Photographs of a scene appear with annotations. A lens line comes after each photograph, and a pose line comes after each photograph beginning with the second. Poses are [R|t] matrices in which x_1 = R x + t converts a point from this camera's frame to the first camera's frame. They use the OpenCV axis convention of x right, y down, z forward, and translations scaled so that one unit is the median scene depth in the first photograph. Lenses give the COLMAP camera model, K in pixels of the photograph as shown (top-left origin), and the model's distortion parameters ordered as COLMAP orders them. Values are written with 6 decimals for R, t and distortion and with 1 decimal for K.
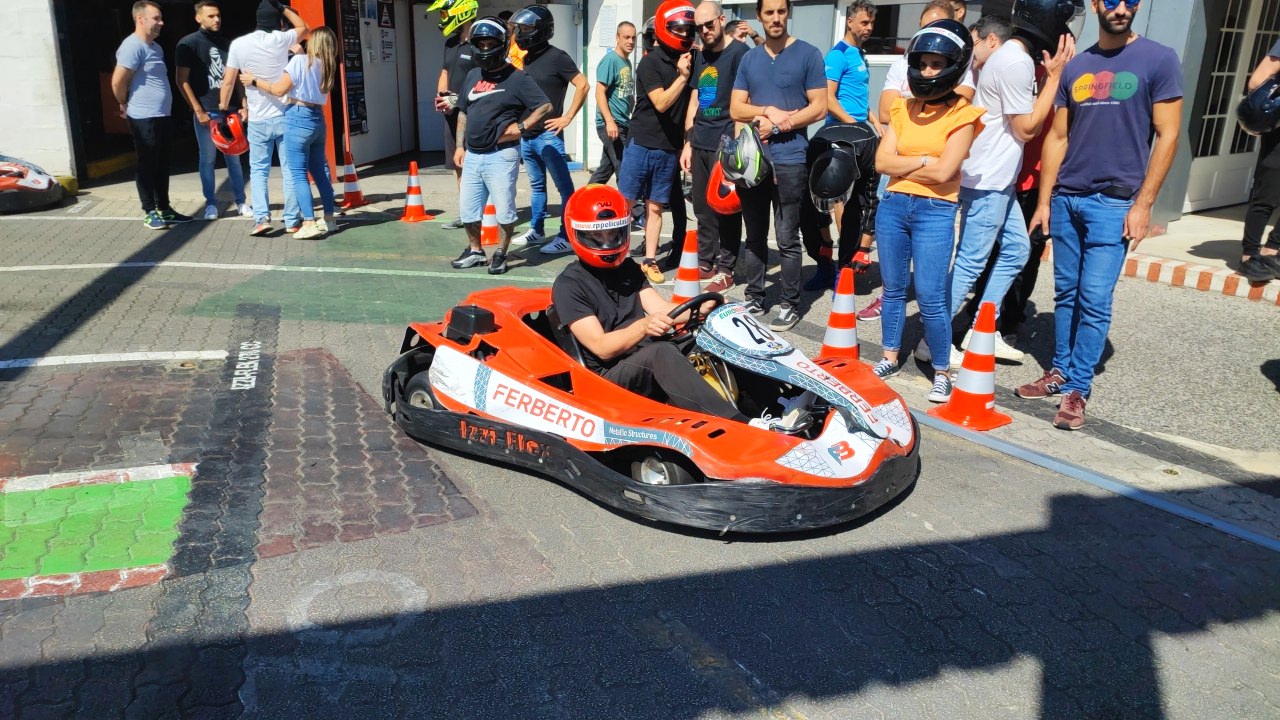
lens RADIAL K [[931.5, 0, 640.0], [0, 931.5, 360.0], [0, 0, 1]] dist [0.040438, -0.050787]
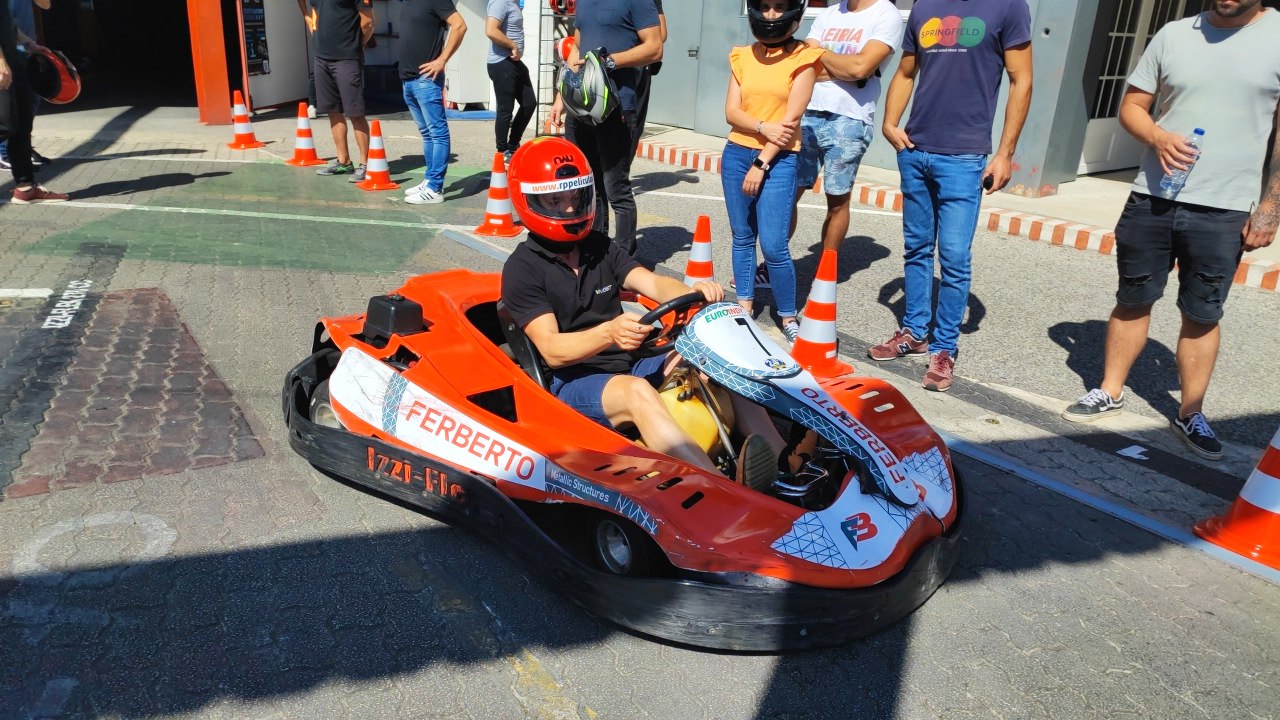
lens RADIAL K [[942.3, 0, 640.0], [0, 942.3, 333.0], [0, 0, 1]] dist [0.051217, -0.054479]
pose [[0.998611, 0.014482, 0.050667, 0.111008], [-0.015081, 0.999821, 0.011460, 0.015540], [-0.050492, -0.012208, 0.998650, 0.009445]]
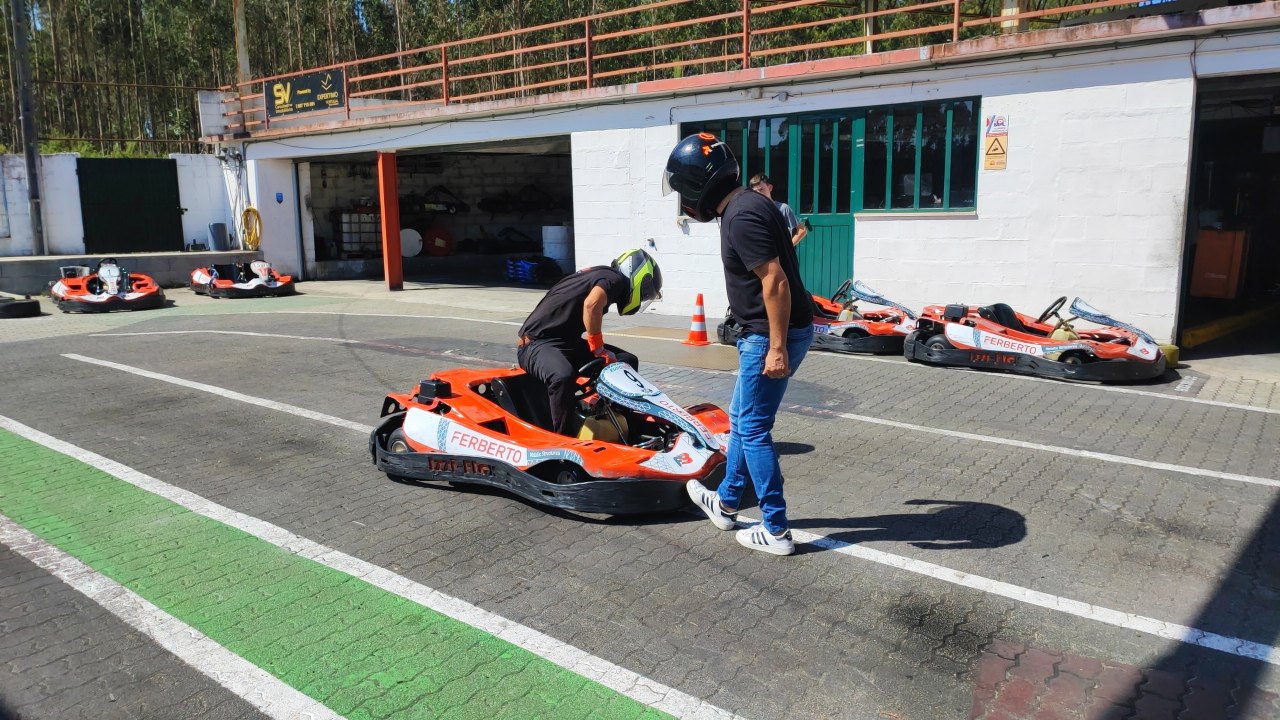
lens RADIAL K [[931.5, 0, 640.0], [0, 931.5, 360.0], [0, 0, 1]] dist [0.040438, -0.050787]
pose [[0.577702, 0.106678, -0.809247, -0.396259], [-0.232475, 0.971866, -0.037843, -0.073906], [0.782443, 0.209992, 0.586248, 0.213416]]
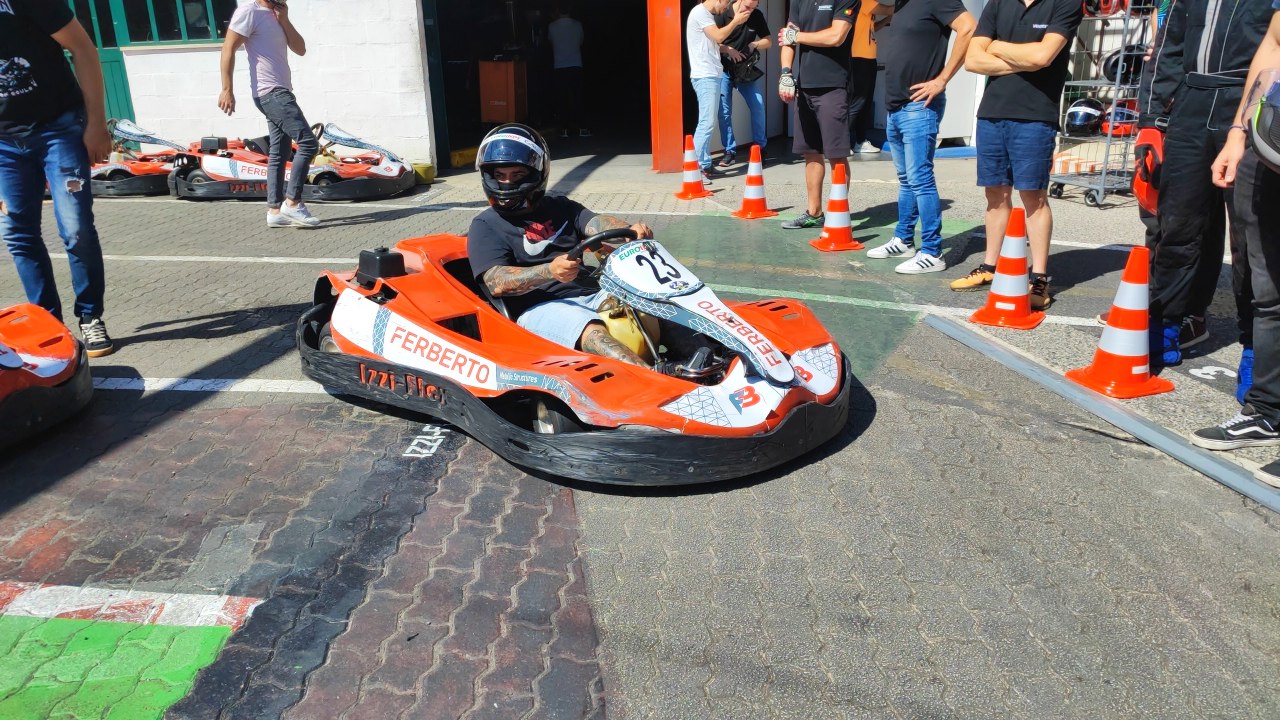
lens RADIAL K [[931.5, 0, 640.0], [0, 931.5, 360.0], [0, 0, 1]] dist [0.040438, -0.050787]
pose [[0.917178, 0.083434, -0.389645, 0.000021], [-0.080138, 0.996477, 0.024738, -0.069831], [0.390336, 0.008537, 0.920633, 0.395050]]
